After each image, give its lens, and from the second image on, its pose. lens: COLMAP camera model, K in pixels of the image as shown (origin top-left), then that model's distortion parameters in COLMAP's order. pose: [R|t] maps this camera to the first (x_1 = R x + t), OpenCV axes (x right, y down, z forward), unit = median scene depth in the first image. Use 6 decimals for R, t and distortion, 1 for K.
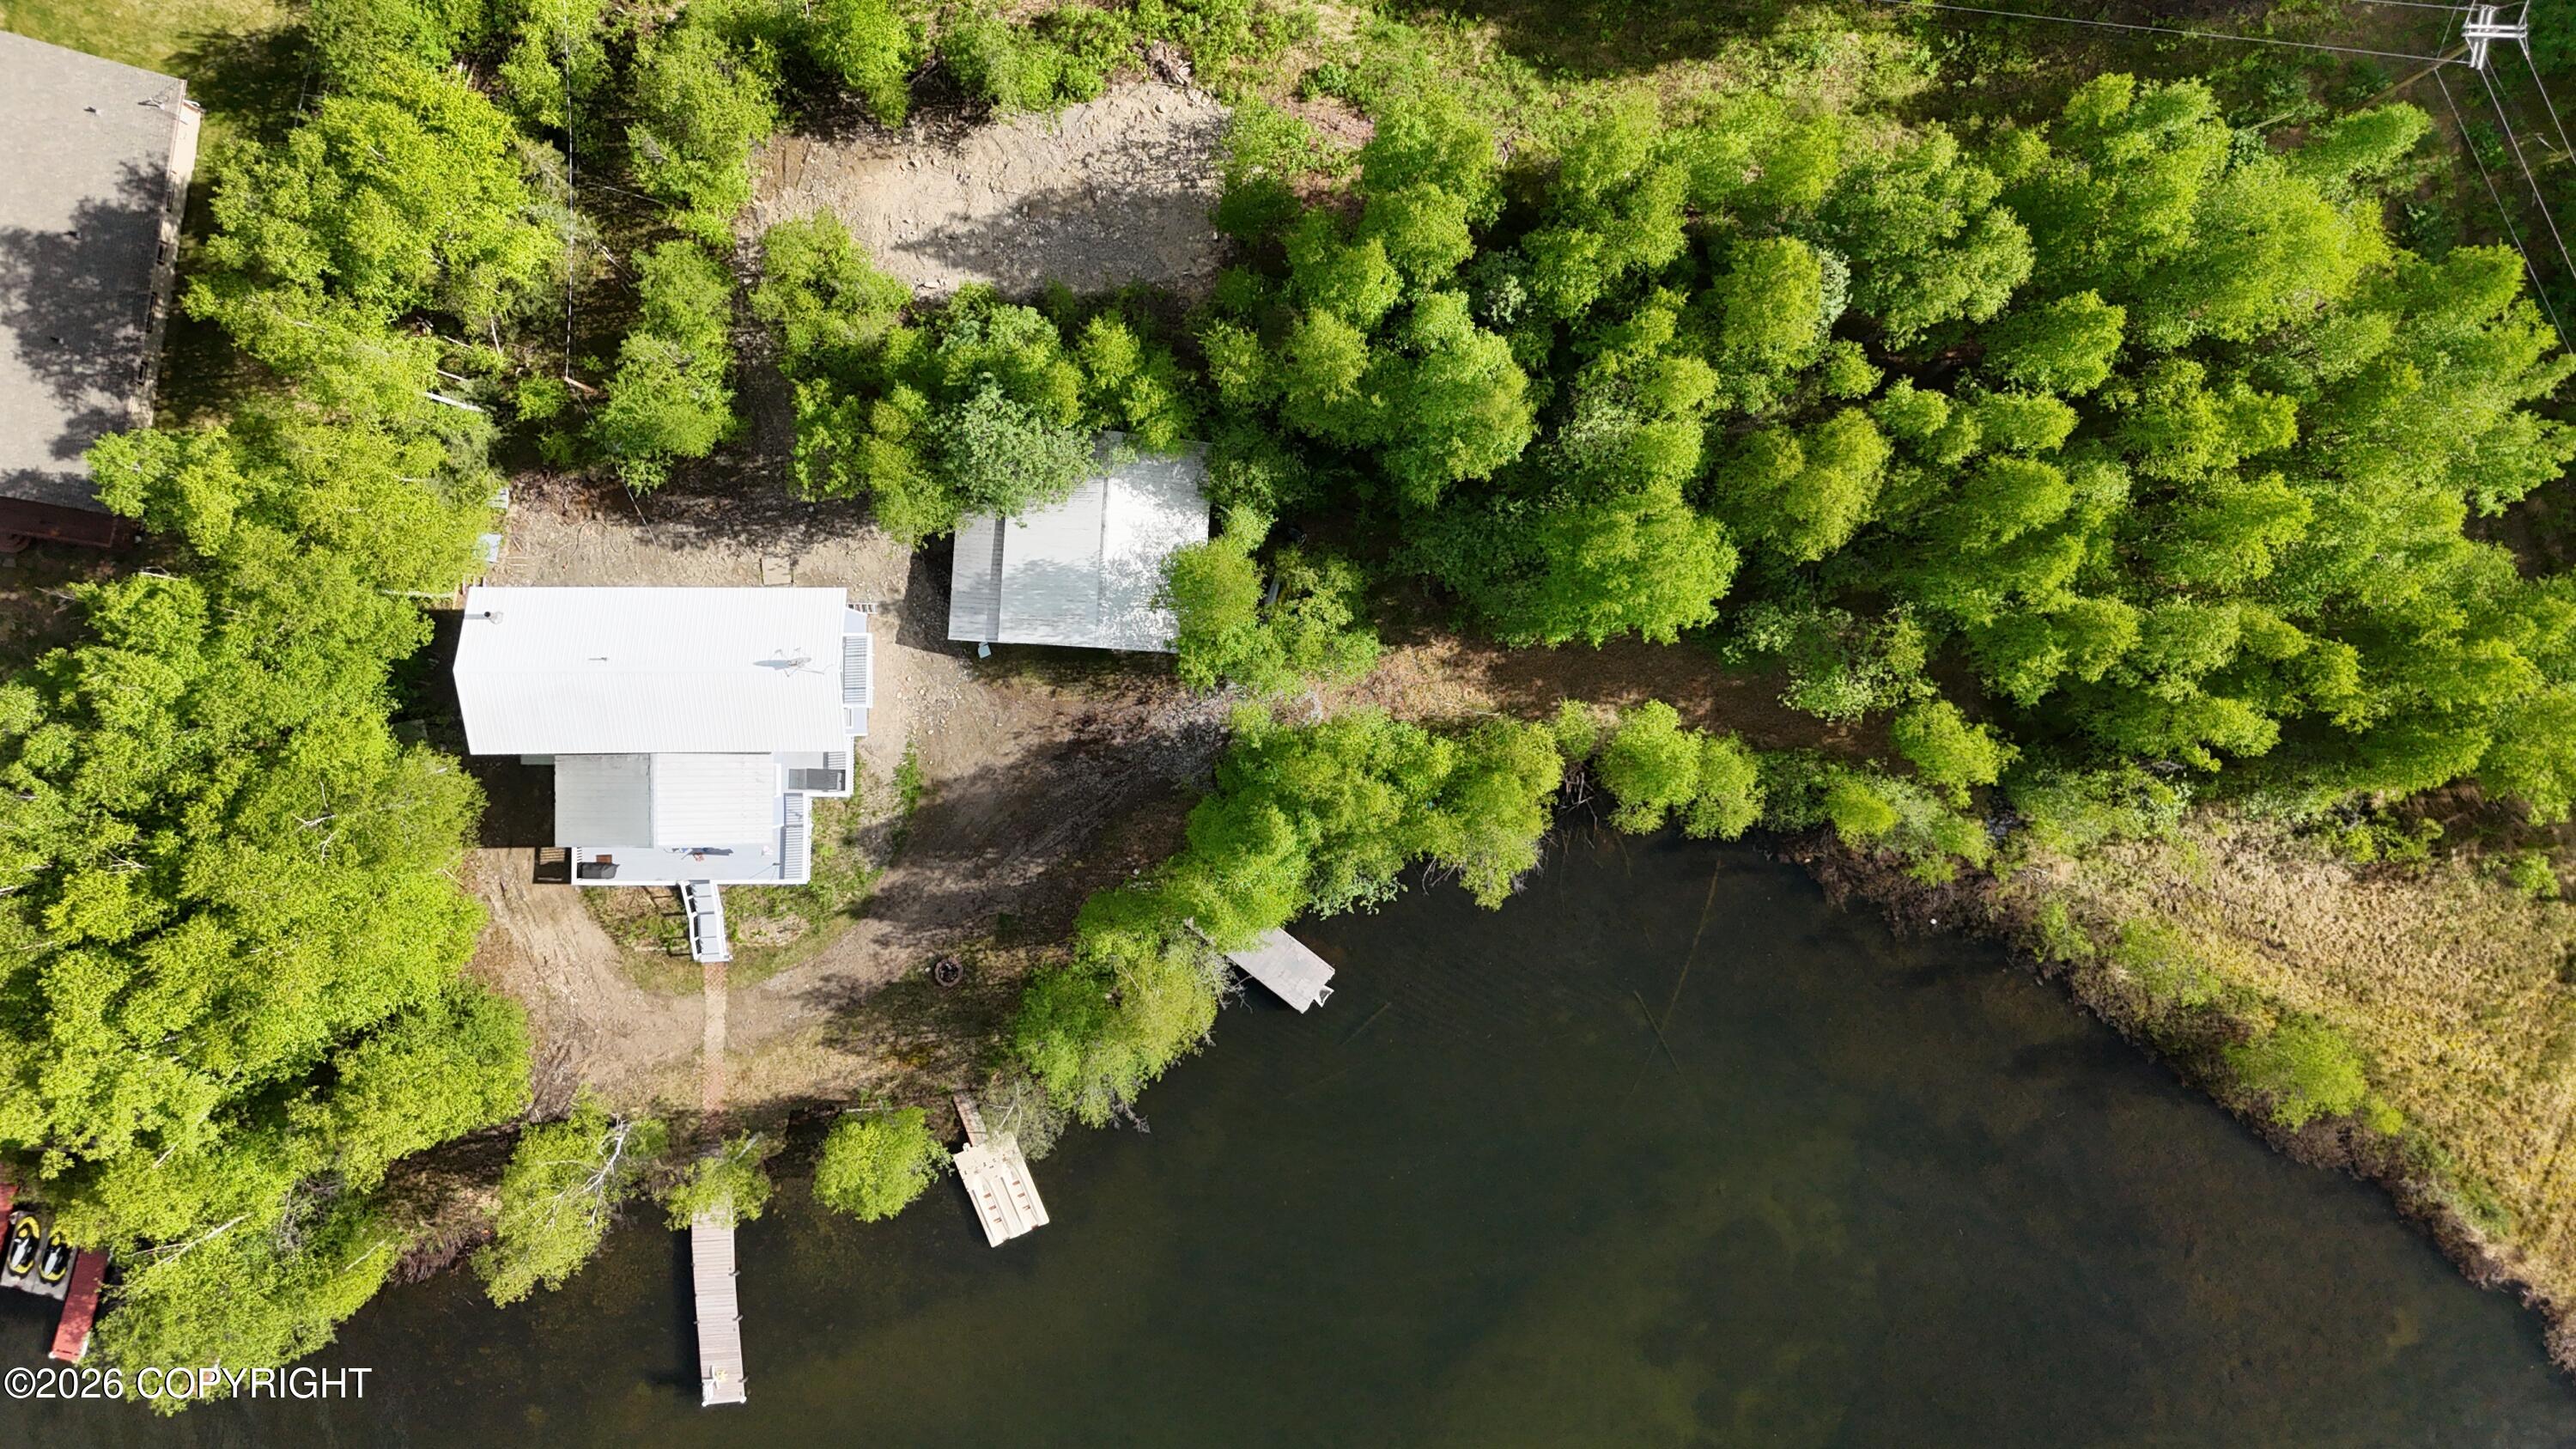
lens RADIAL K [[1892.0, 0, 1337.1], [0, 1892.0, 698.1], [0, 0, 1]] dist [0.071448, -0.069861]
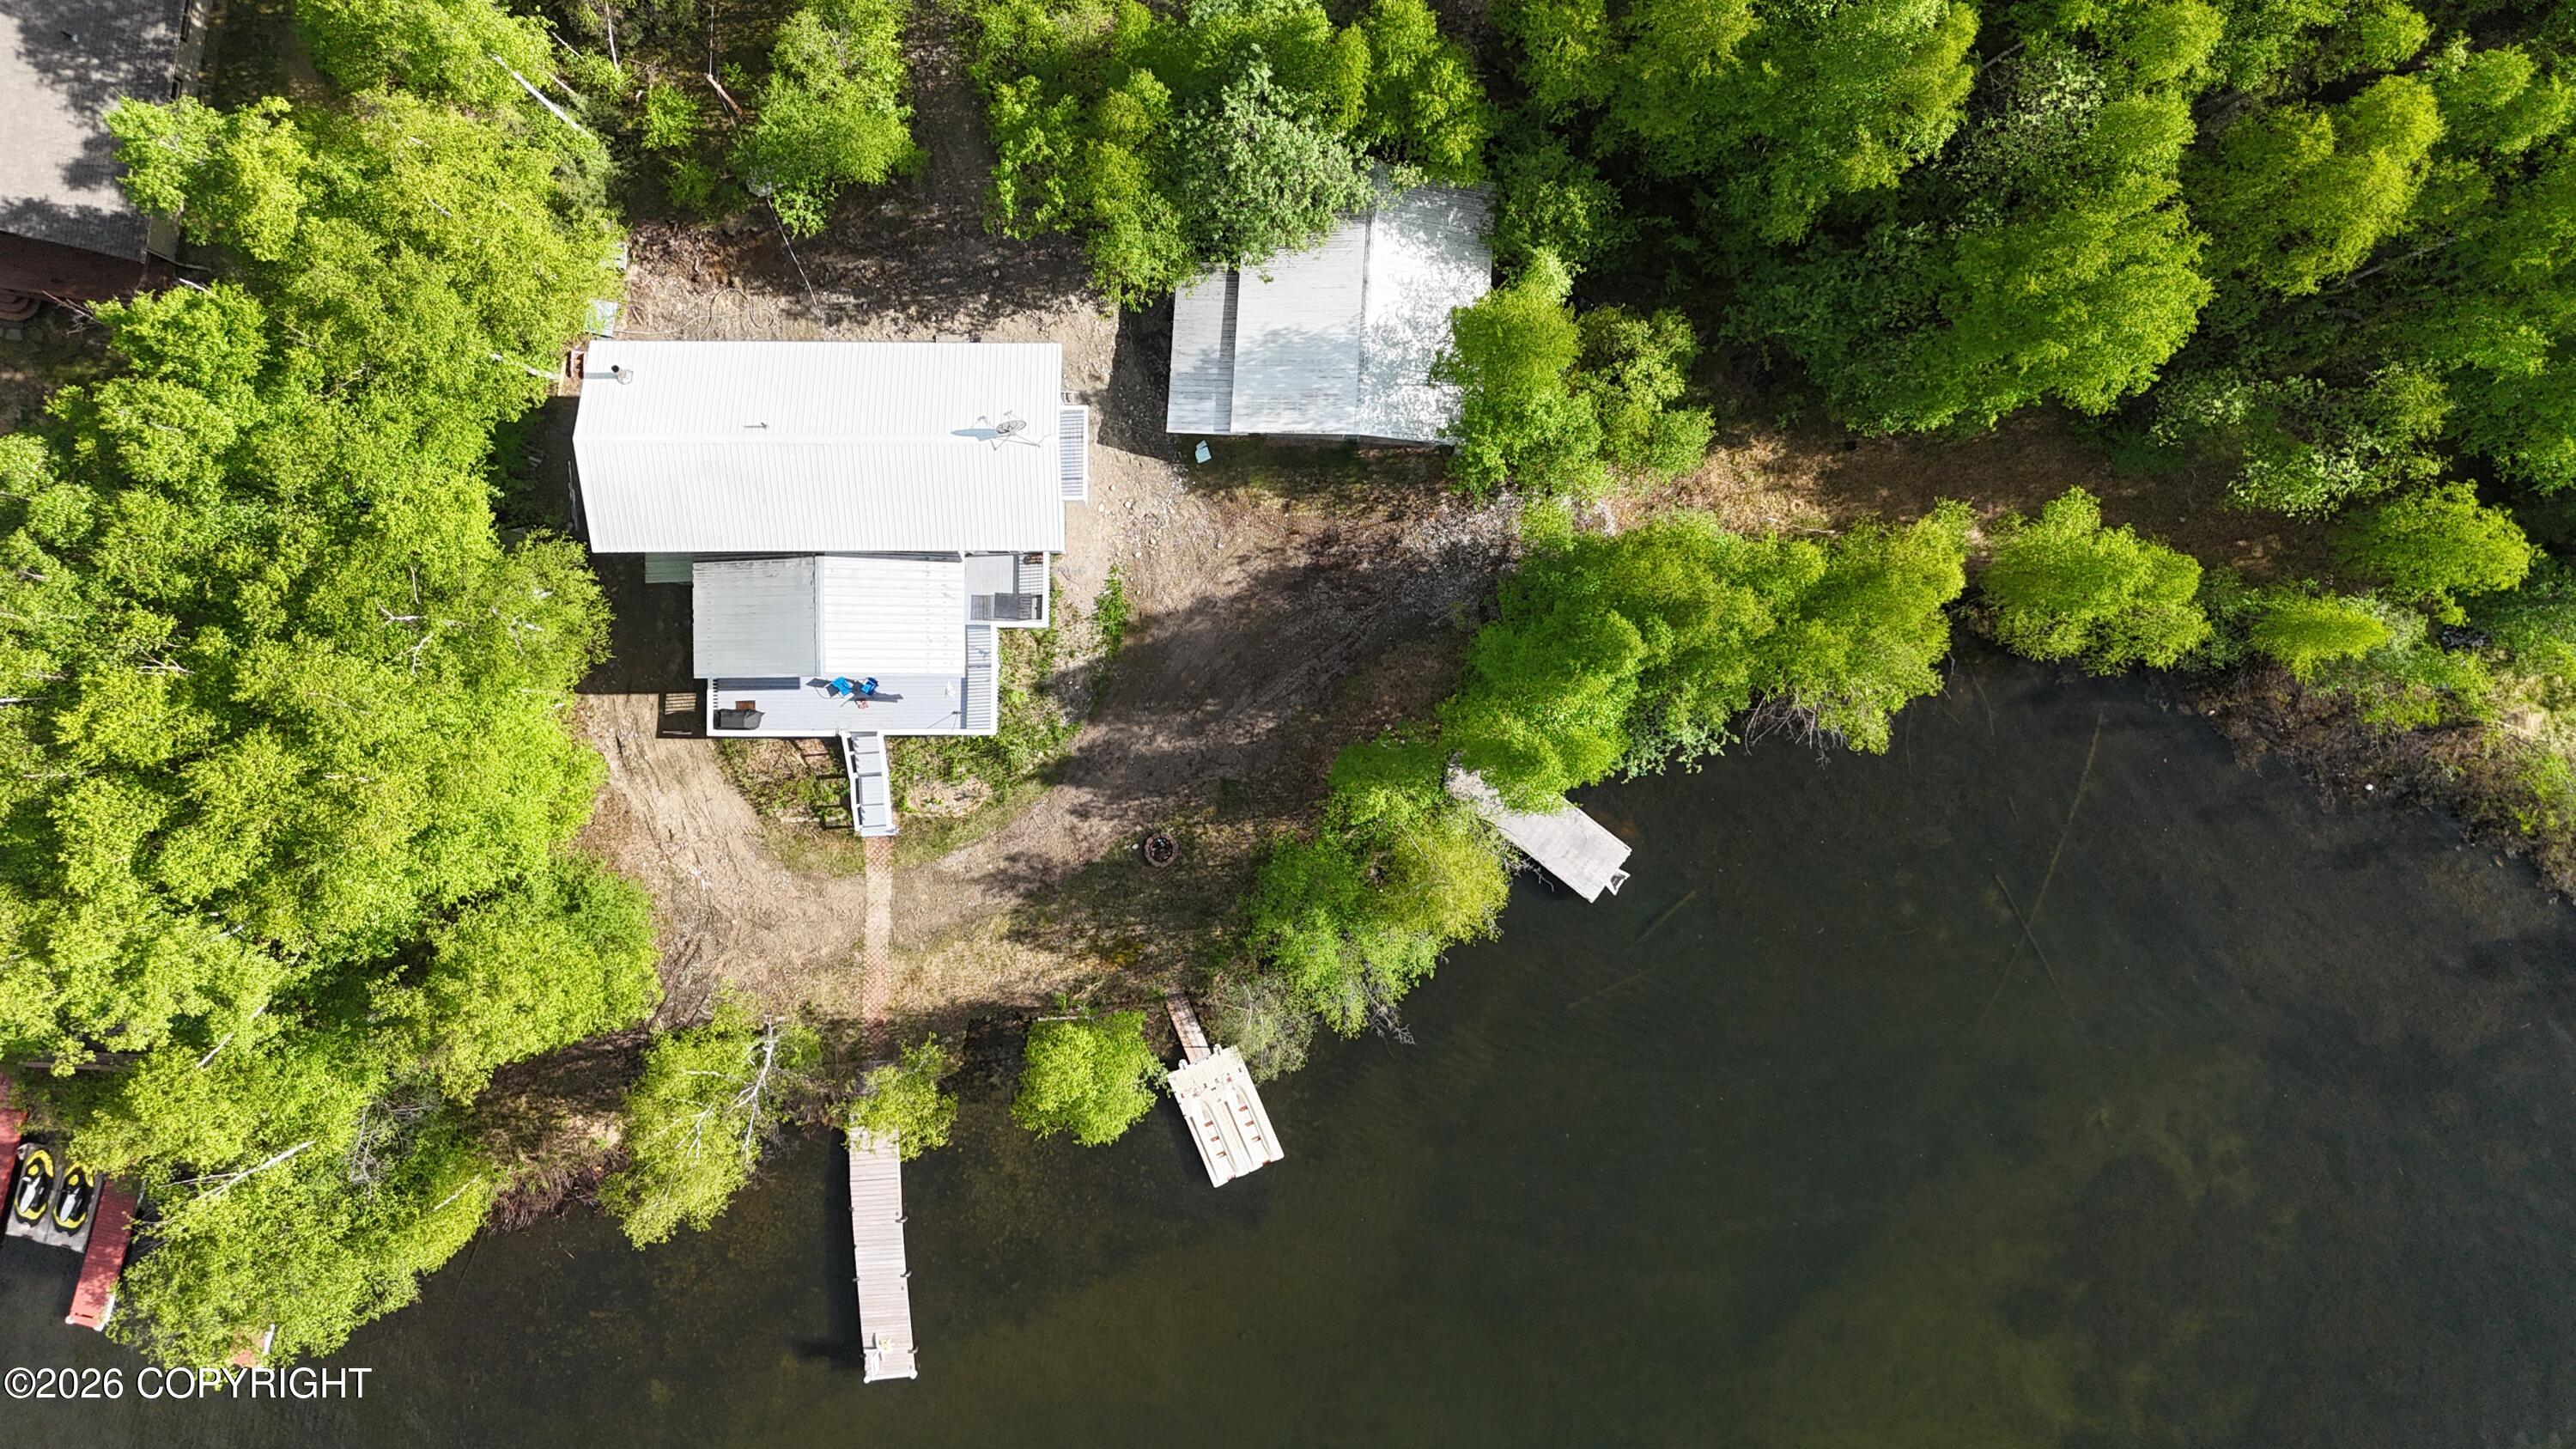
lens RADIAL K [[1892.0, 0, 1334.5], [0, 1892.0, 689.9], [0, 0, 1]] dist [0.071448, -0.069861]
pose [[0.999947, -0.004888, -0.009007, -0.127302], [0.004858, 0.999982, -0.003409, 0.081862], [0.009024, 0.003365, 0.999954, 0.195190]]
